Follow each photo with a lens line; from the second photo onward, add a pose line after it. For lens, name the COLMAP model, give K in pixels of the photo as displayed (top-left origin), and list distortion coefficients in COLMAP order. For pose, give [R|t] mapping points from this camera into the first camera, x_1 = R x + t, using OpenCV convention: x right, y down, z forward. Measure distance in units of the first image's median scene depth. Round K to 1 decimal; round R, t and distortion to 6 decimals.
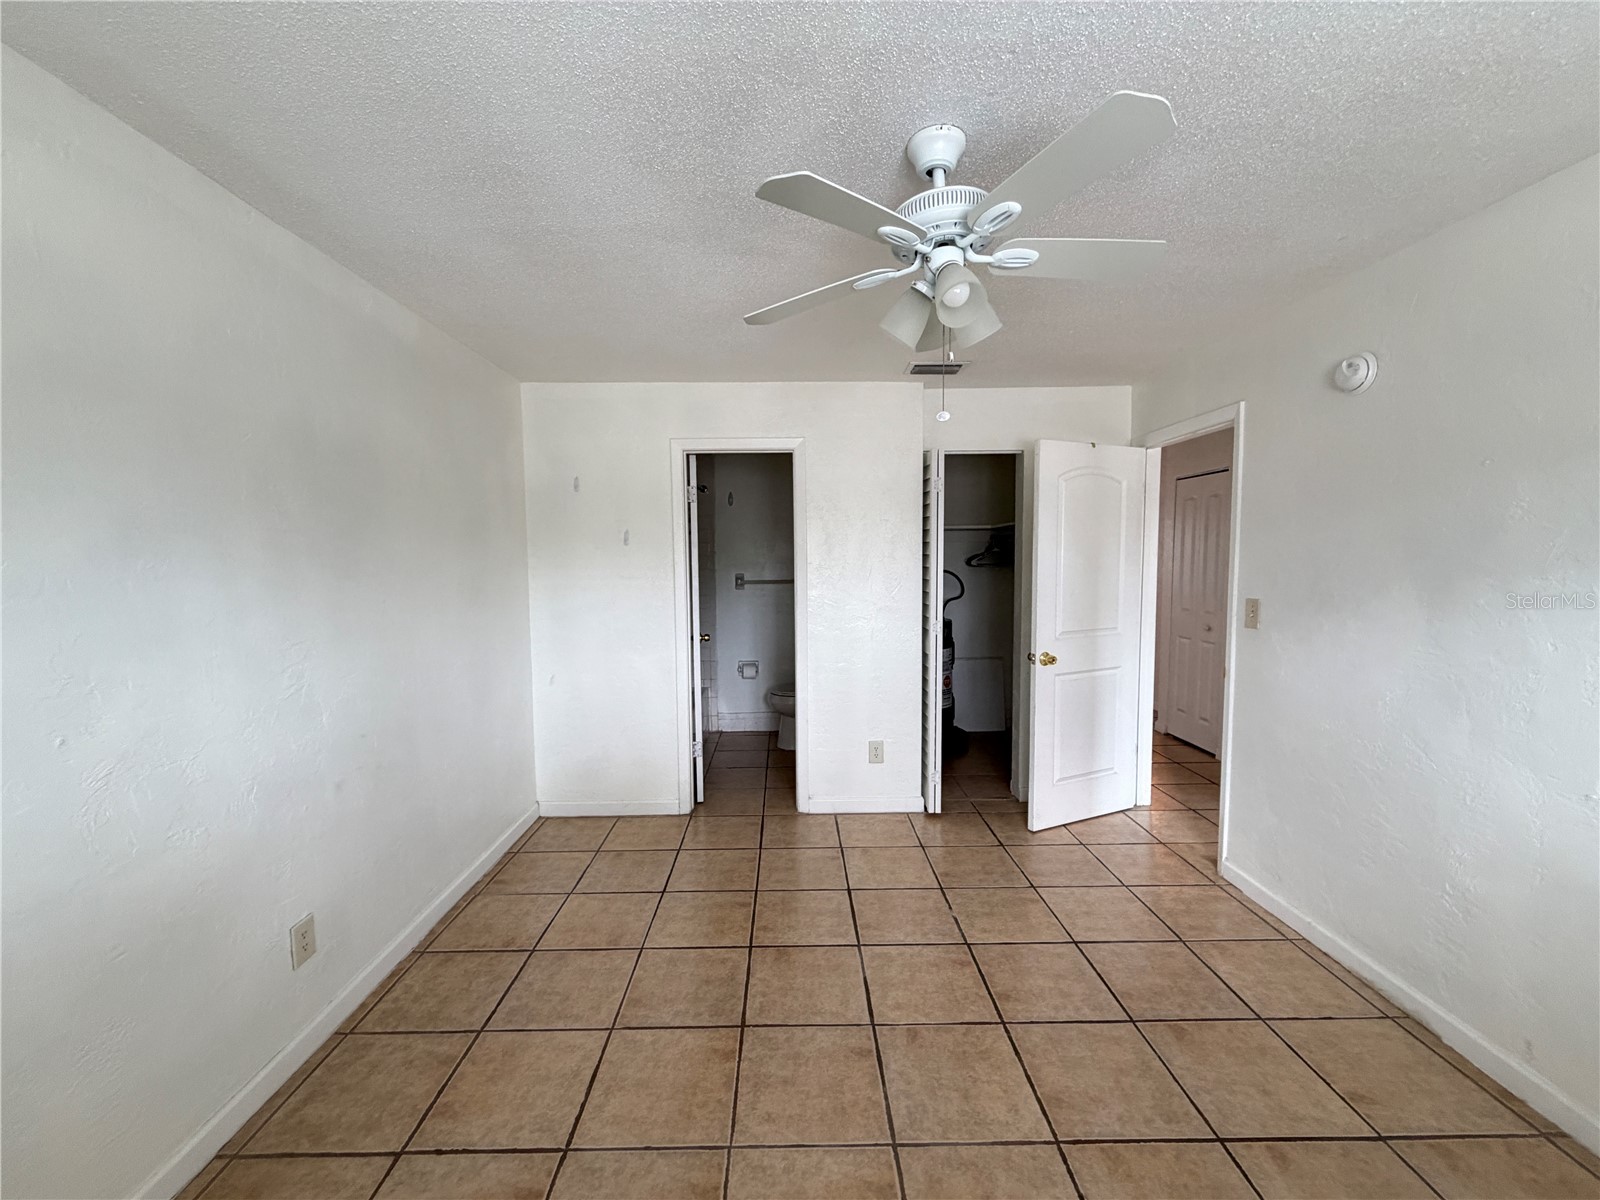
lens RADIAL K [[637.8, 0, 797.1], [0, 637.8, 600.4], [0, 0, 1]] dist [0.000211, 0.000074]
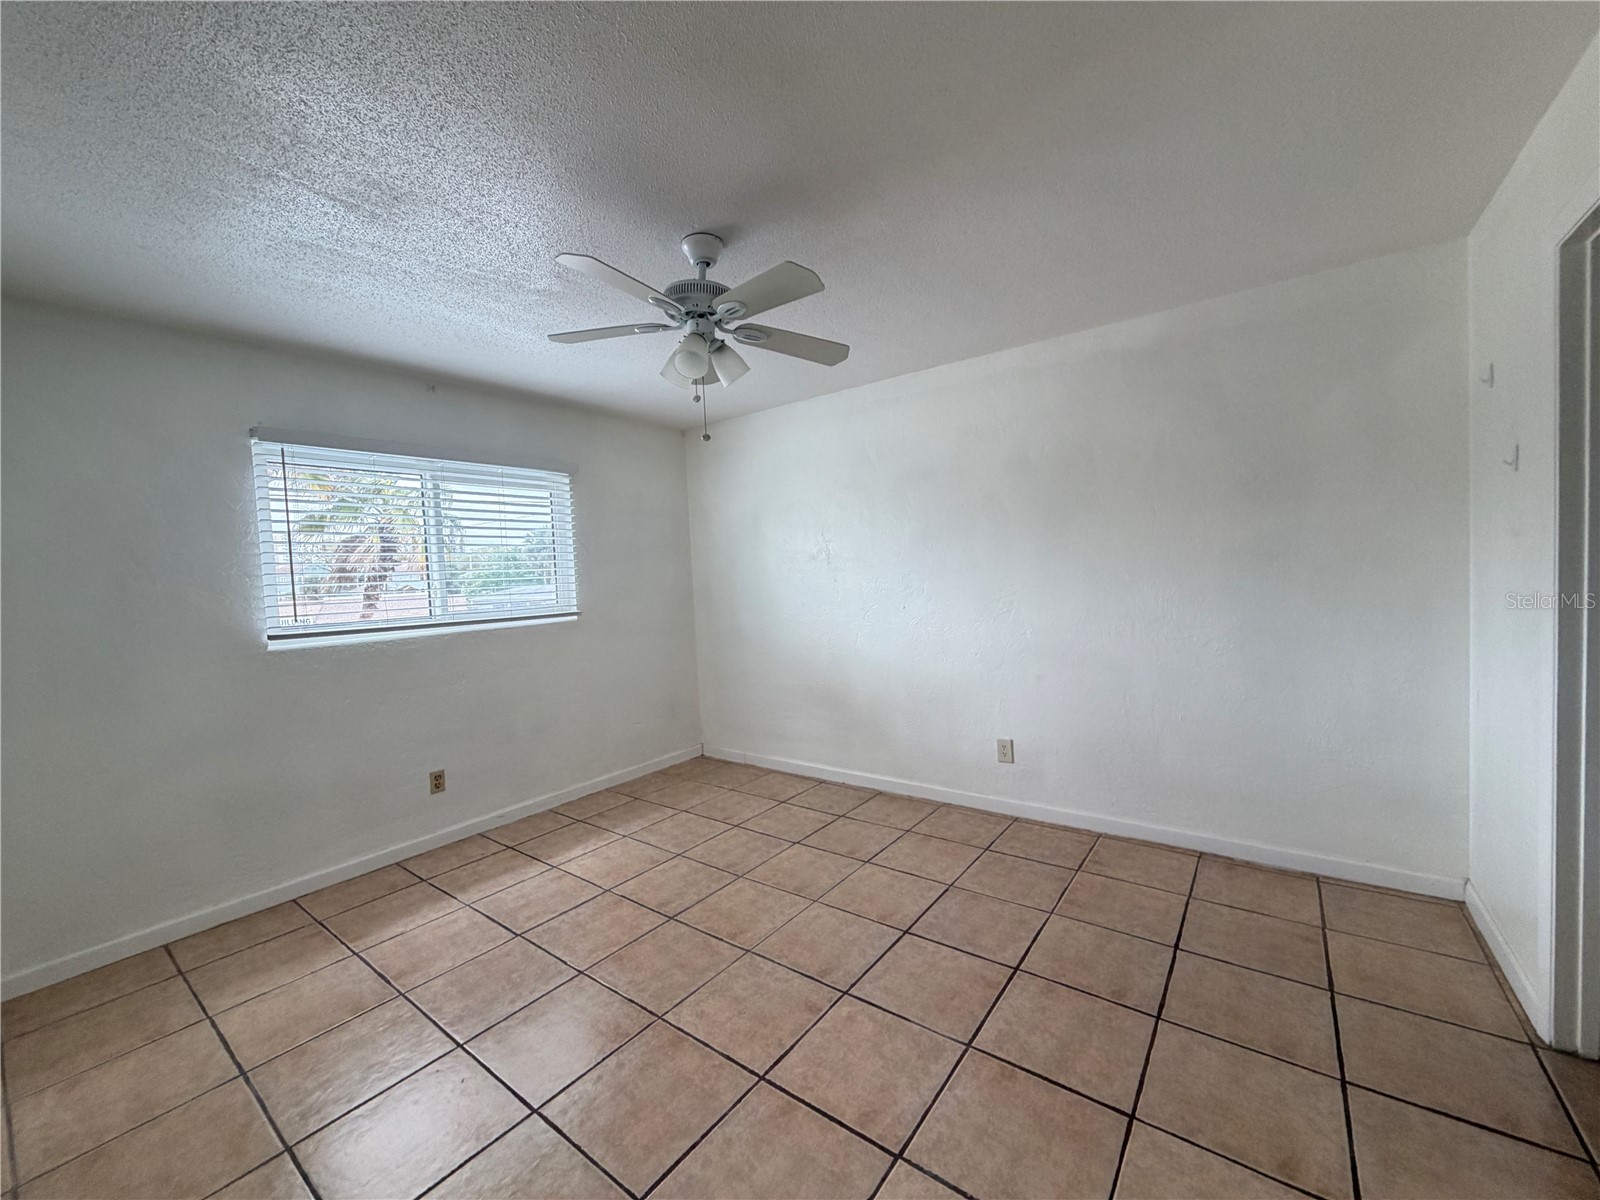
lens RADIAL K [[637.8, 0, 797.1], [0, 637.8, 600.4], [0, 0, 1]] dist [0.000211, 0.000074]
pose [[-0.614684, 0.071153, -0.785558, 0.899651], [-0.002329, 0.995755, 0.092014, -0.048243], [0.788770, 0.058389, -0.611909, 1.491887]]
